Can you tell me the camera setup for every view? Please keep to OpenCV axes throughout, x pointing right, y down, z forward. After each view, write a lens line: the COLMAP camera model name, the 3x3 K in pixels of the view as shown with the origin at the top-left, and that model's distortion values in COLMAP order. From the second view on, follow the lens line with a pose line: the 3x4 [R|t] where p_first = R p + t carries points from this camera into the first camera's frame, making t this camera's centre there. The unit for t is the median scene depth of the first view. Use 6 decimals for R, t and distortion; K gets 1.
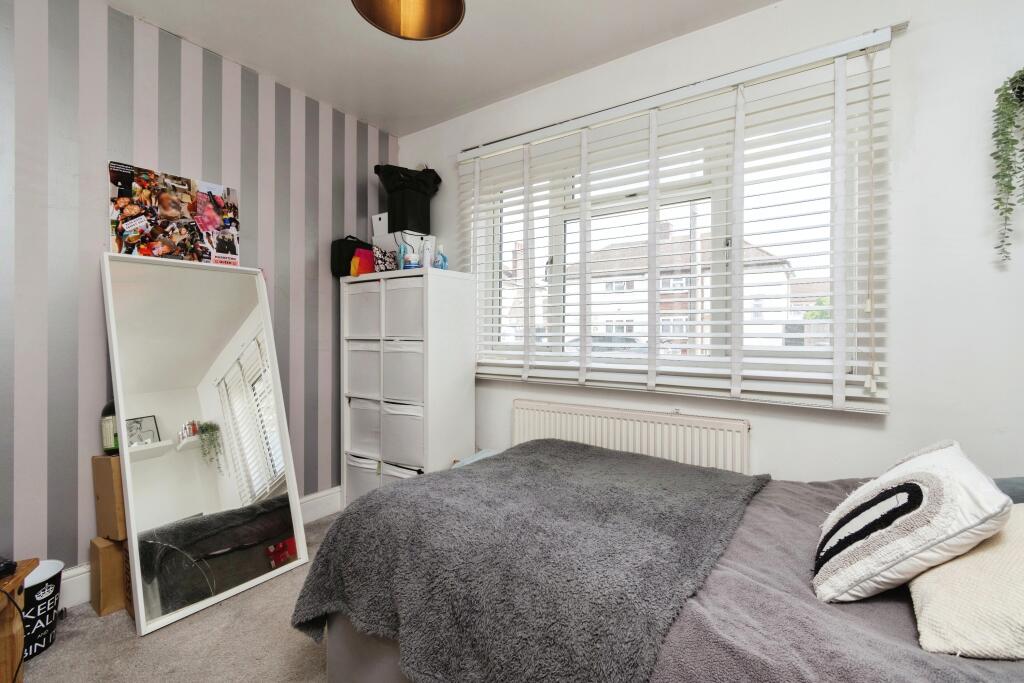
lens RADIAL K [[460.2, 0, 508.4], [0, 460.2, 336.2], [0, 0, 1]] dist [0.004115, 0.000677]
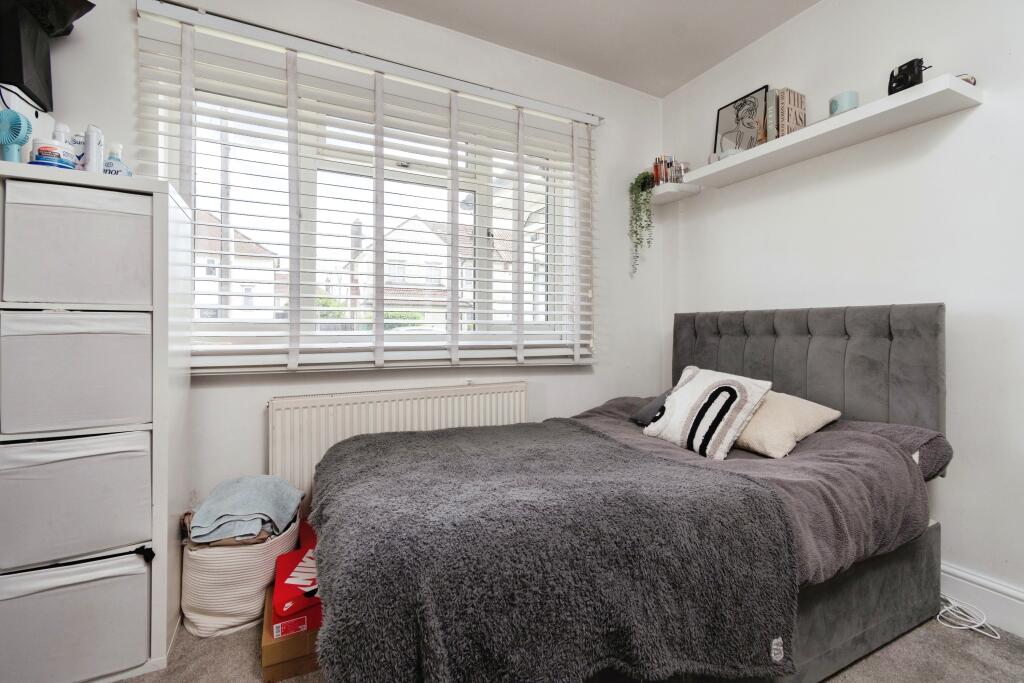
lens RADIAL K [[460.2, 0, 510.7], [0, 460.2, 326.7], [0, 0, 1]] dist [0.004115, 0.000677]
pose [[0.471480, 0.002843, 0.881872, -0.588511], [0.007524, 0.999945, -0.007246, 0.044907], [-0.881845, 0.010051, 0.471433, 0.451632]]
